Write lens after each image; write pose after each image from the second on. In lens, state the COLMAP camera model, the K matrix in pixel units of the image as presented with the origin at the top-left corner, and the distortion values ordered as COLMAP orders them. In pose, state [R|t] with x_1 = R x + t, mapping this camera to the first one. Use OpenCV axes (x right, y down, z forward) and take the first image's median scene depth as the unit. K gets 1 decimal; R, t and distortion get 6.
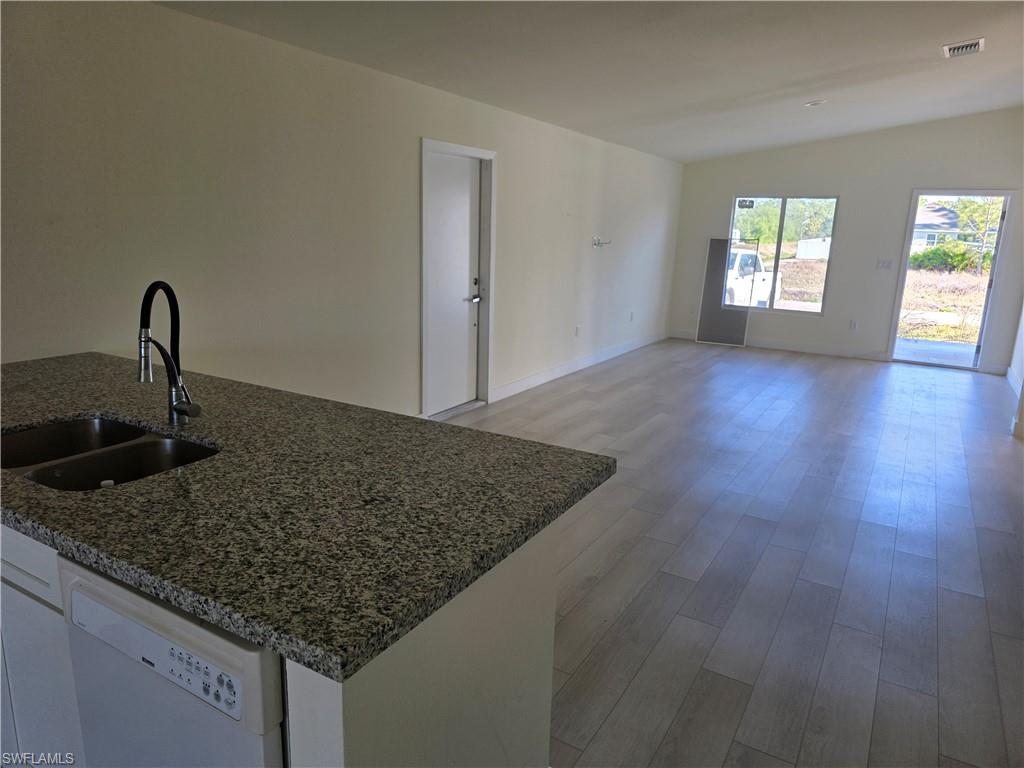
lens RADIAL K [[694.0, 0, 514.2], [0, 694.0, 384.6], [0, 0, 1]] dist [0.055492, -0.040160]
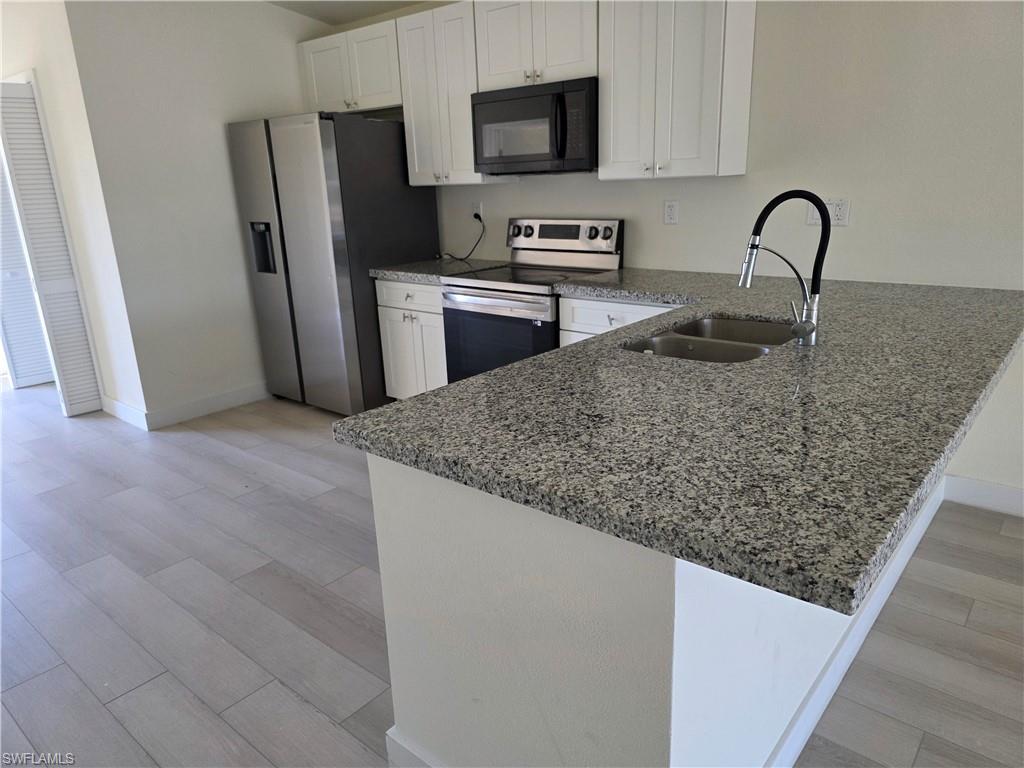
lens RADIAL K [[694.0, 0, 508.2], [0, 694.0, 387.1], [0, 0, 1]] dist [0.055492, -0.040160]
pose [[-0.180138, 0.258016, -0.949199, 0.170732], [-0.190654, 0.937526, 0.291025, -0.029529], [0.964988, 0.233393, -0.119692, 0.240788]]
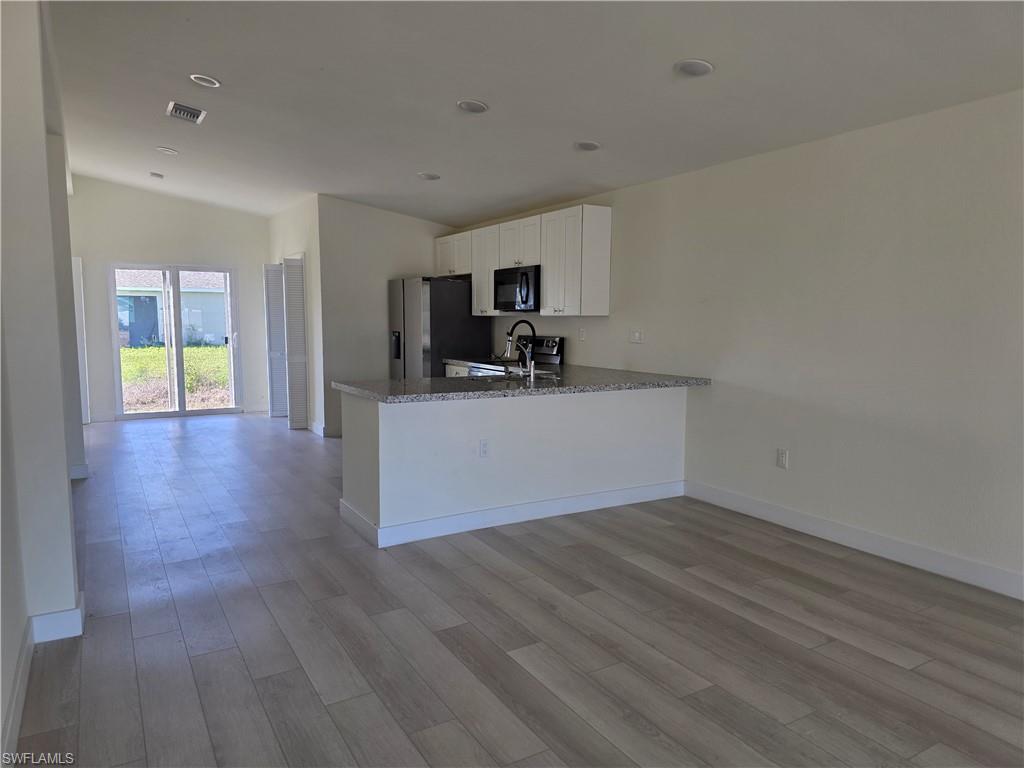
lens RADIAL K [[694.0, 0, 515.7], [0, 694.0, 386.9], [0, 0, 1]] dist [0.055492, -0.040160]
pose [[-0.481698, 0.052535, -0.874761, 0.523240], [-0.216862, 0.960009, 0.177072, -0.108676], [0.849081, 0.274998, -0.451042, 0.667213]]
